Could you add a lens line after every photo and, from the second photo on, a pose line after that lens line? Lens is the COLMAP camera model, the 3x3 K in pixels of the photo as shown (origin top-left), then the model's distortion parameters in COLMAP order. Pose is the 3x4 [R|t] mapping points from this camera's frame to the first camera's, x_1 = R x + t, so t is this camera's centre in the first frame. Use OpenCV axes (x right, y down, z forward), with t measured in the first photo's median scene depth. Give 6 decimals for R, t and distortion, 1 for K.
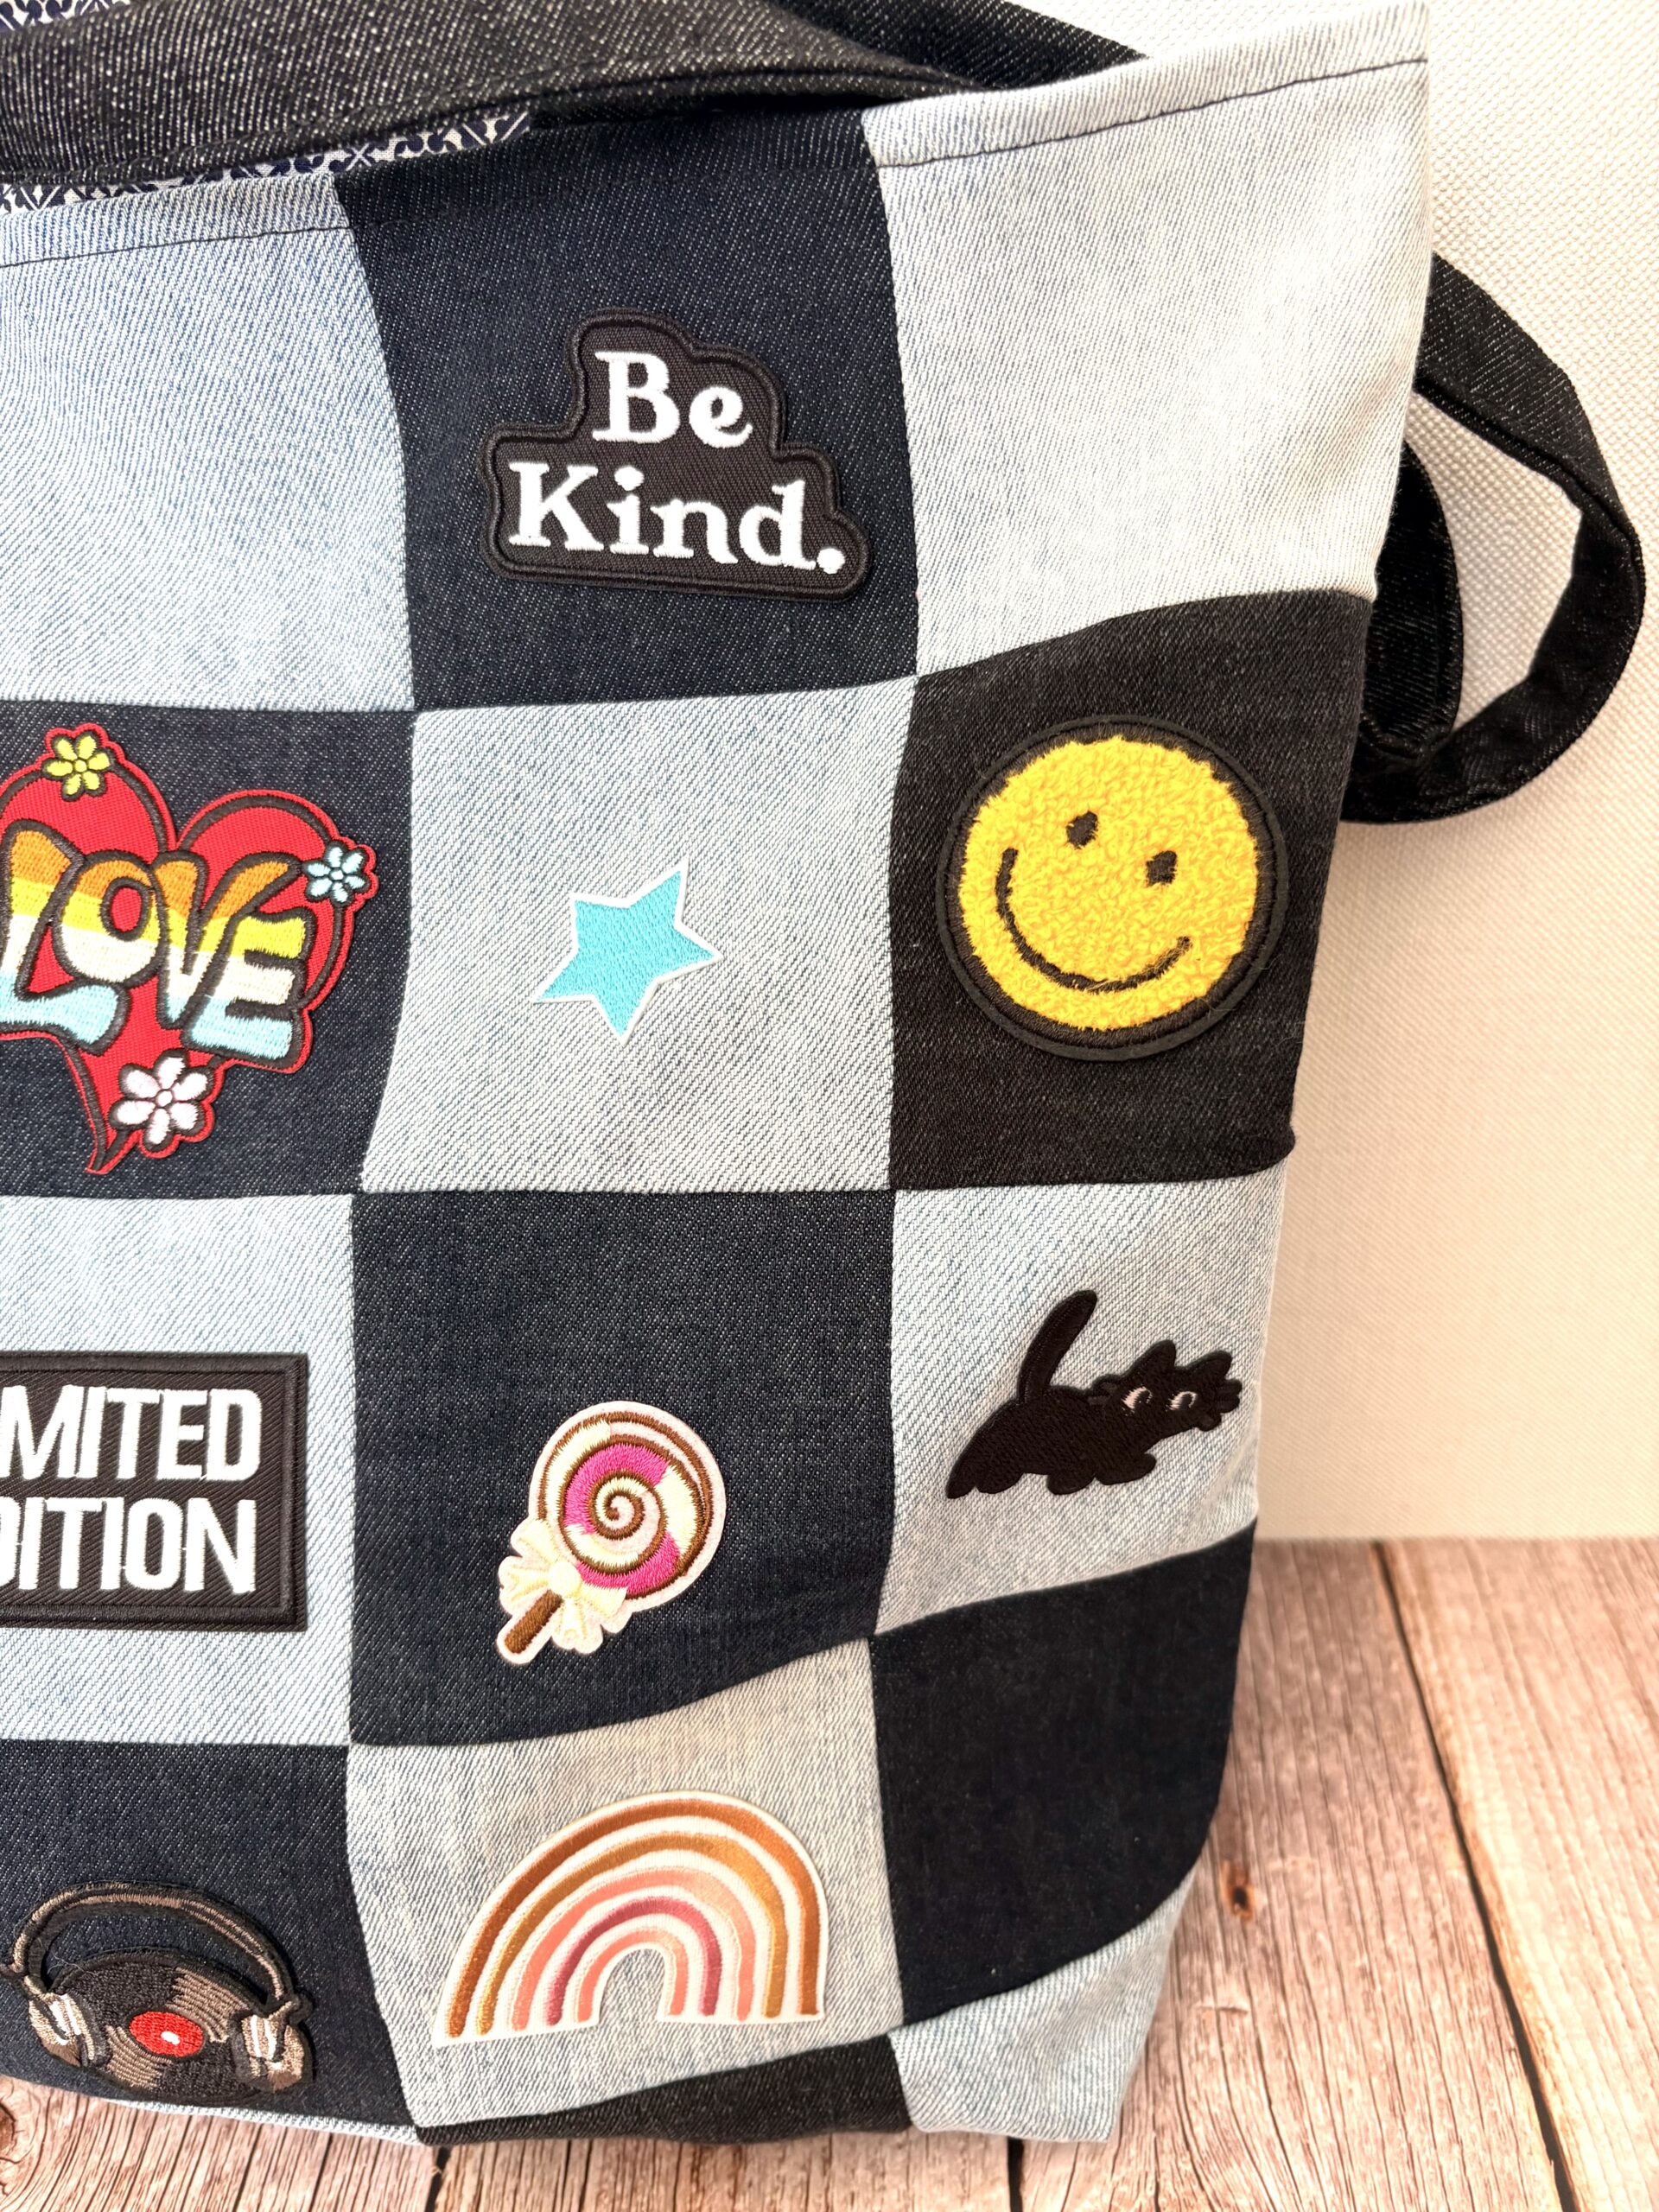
lens RADIAL K [[1706.6, 0, 829.5], [0, 1706.6, 1106.0], [0, 0, 1]] dist [0.001989, -0.024575]
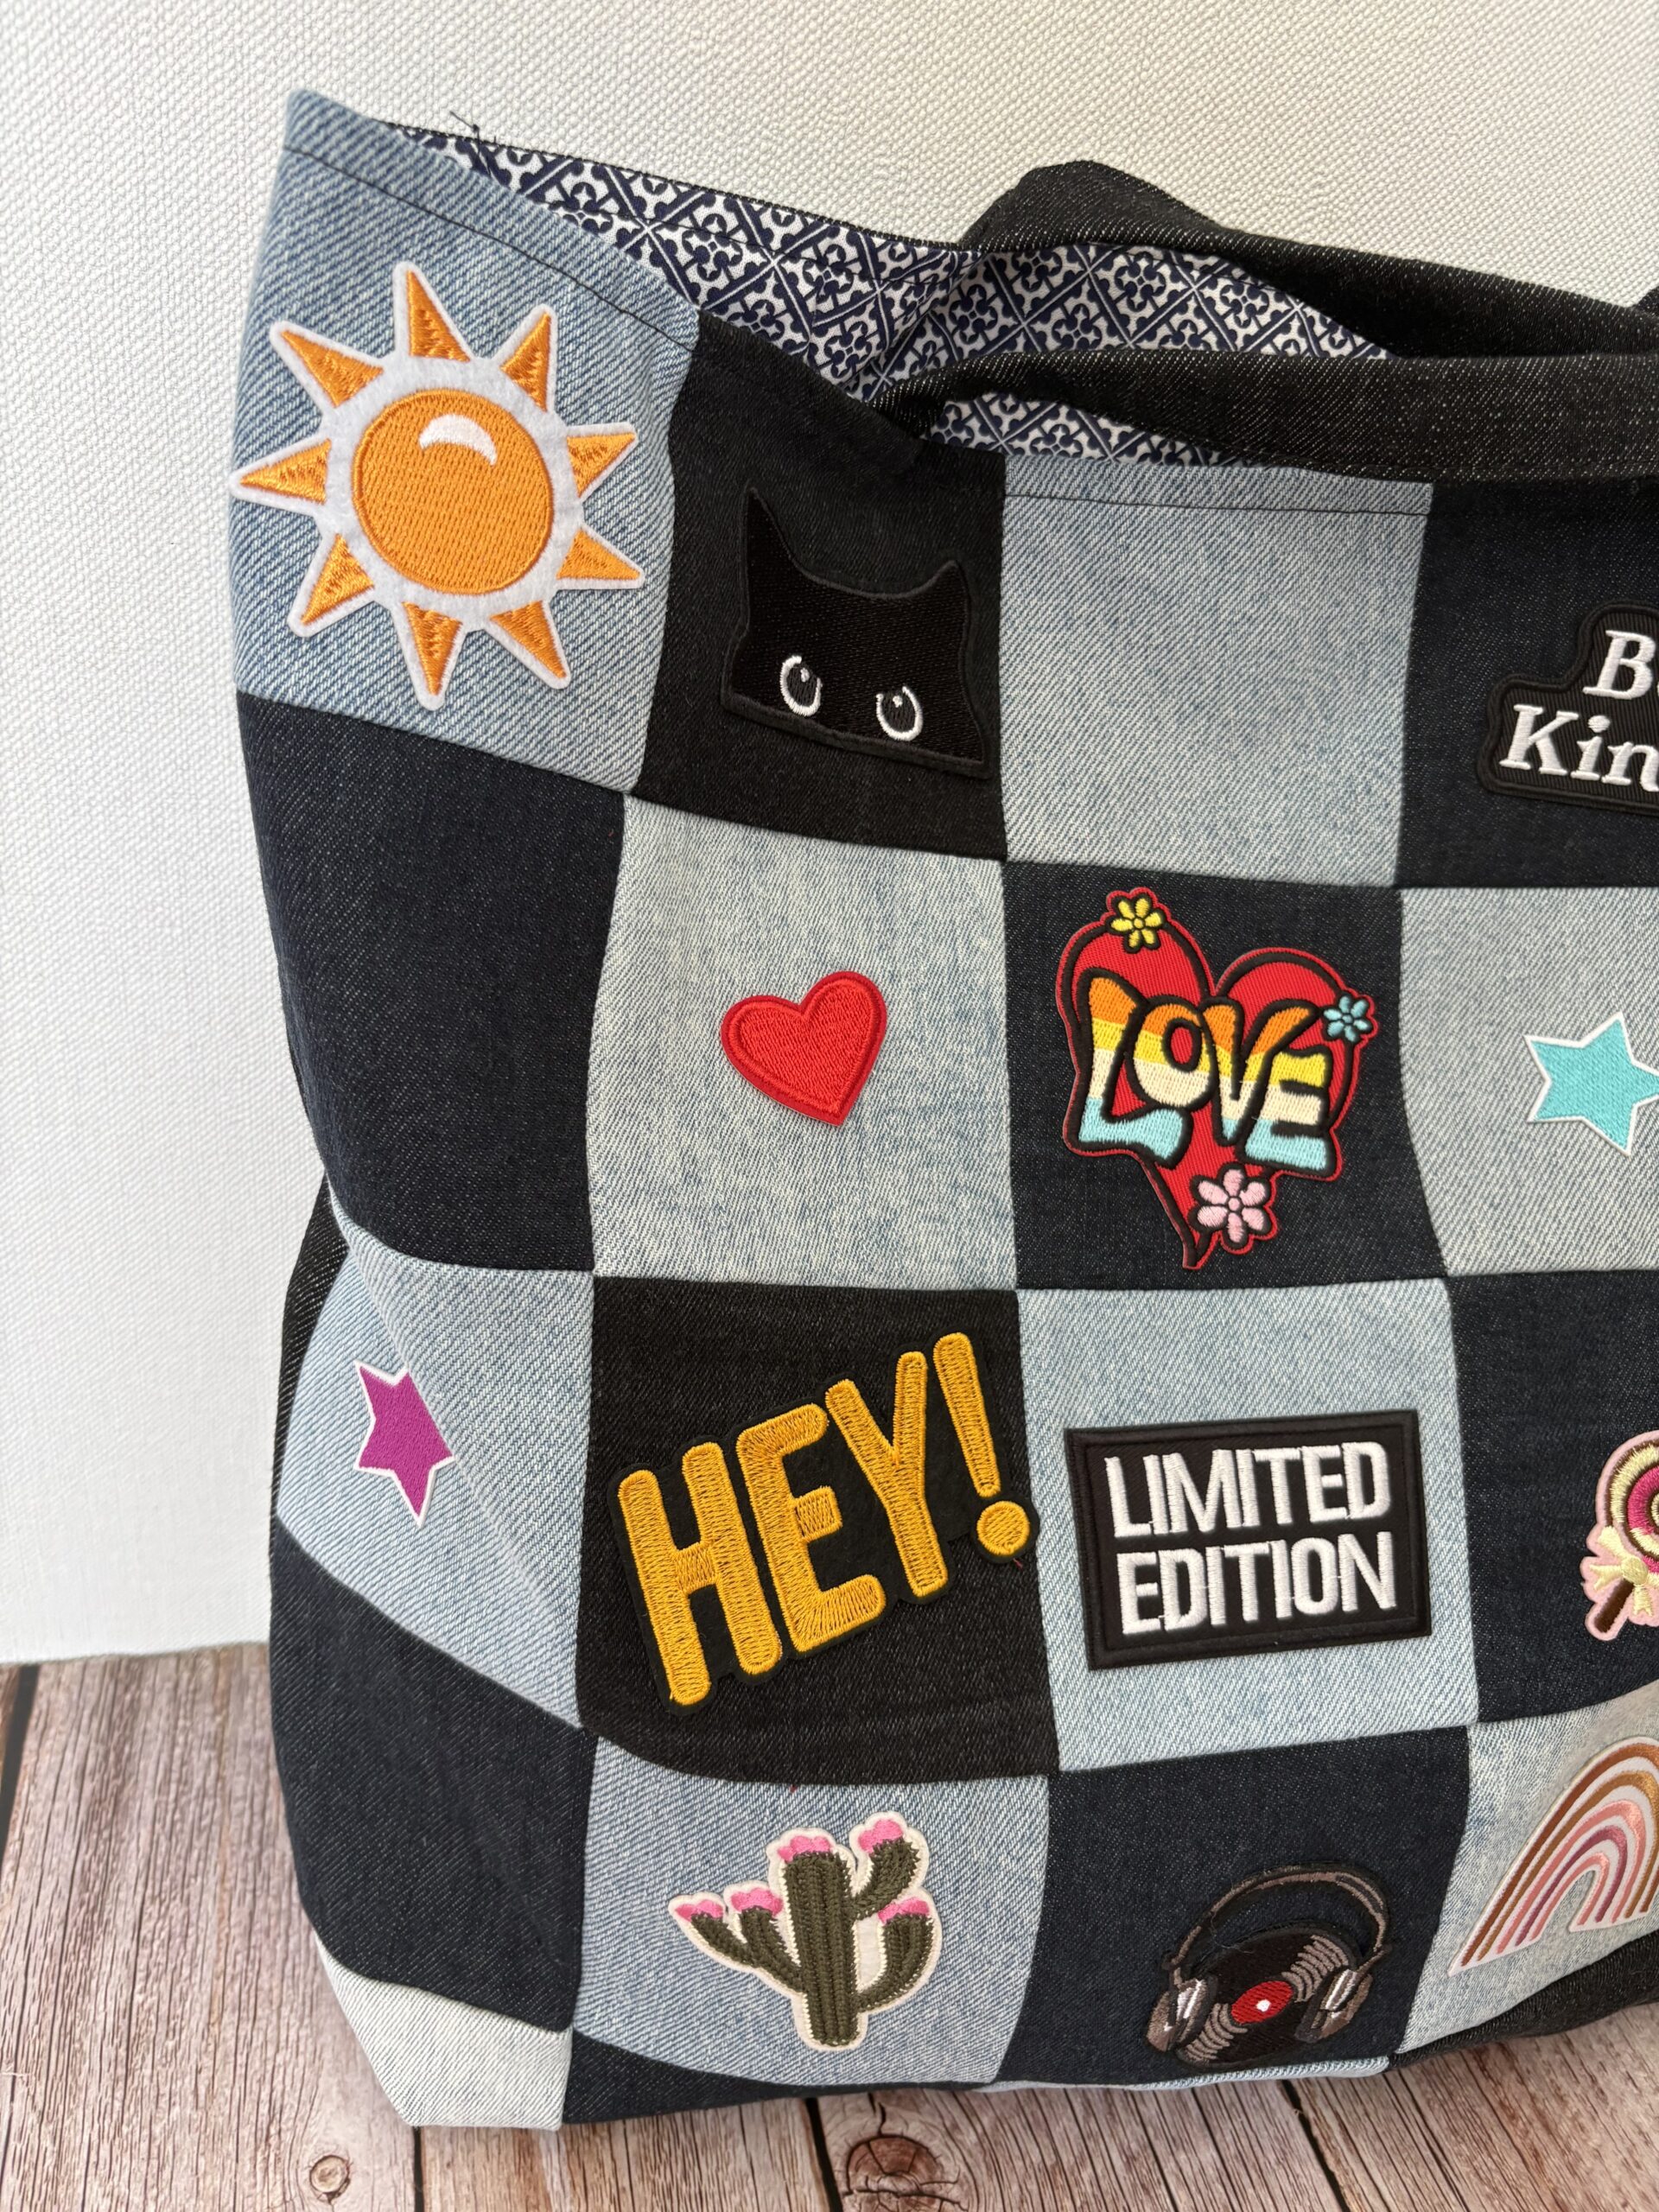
lens RADIAL K [[1706.6, 0, 829.5], [0, 1706.6, 1106.0], [0, 0, 1]] dist [0.001989, -0.024575]
pose [[0.951972, -0.005626, 0.306132, -1.063774], [0.017251, 0.999229, -0.035280, -0.037499], [-0.305698, 0.038866, 0.951335, -0.053996]]
